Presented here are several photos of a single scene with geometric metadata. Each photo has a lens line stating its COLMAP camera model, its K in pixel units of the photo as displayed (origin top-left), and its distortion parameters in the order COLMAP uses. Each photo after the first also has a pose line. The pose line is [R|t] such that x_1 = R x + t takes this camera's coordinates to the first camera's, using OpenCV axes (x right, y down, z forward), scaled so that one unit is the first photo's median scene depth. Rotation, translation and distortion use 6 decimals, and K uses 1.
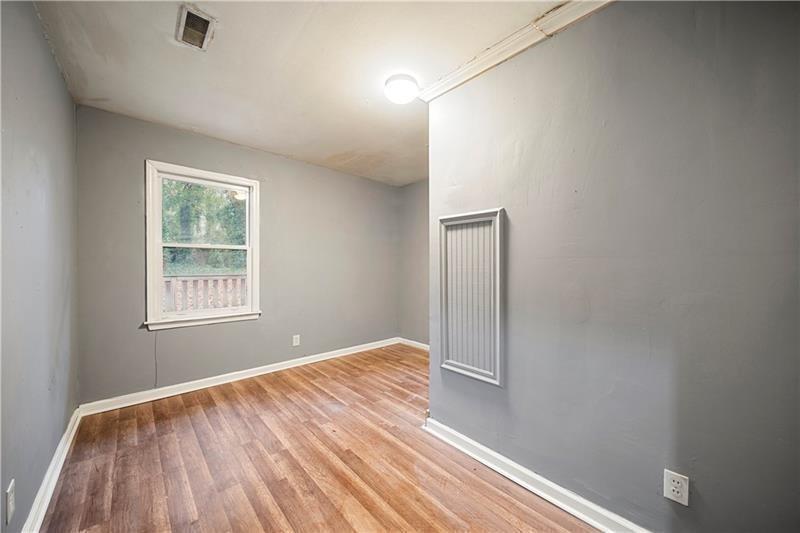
lens RADIAL K [[290.8, 0, 397.0], [0, 290.8, 268.5], [0, 0, 1]] dist [0.001319, 0.000149]
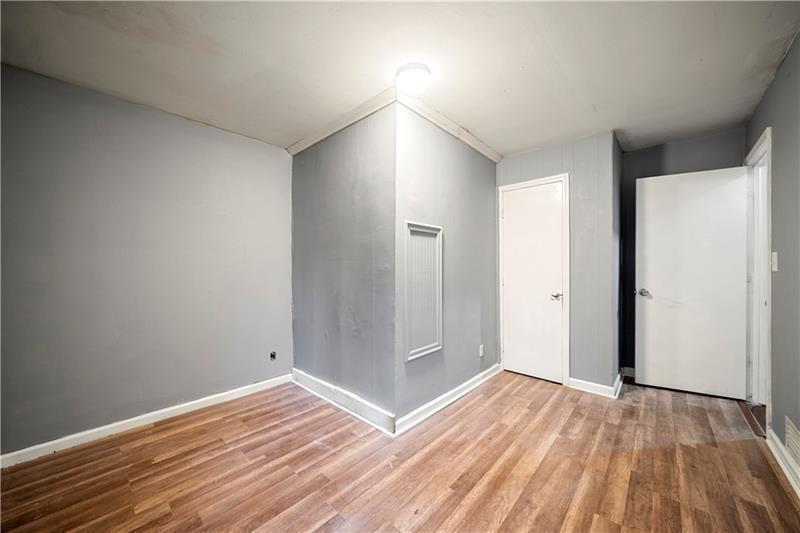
lens RADIAL K [[290.8, 0, 397.0], [0, 290.8, 268.5], [0, 0, 1]] dist [0.001319, 0.000149]
pose [[-0.087540, -0.005584, 0.996145, -0.967241], [0.010008, 0.999929, 0.006485, -0.009916], [-0.996111, 0.010537, -0.087478, 1.205735]]
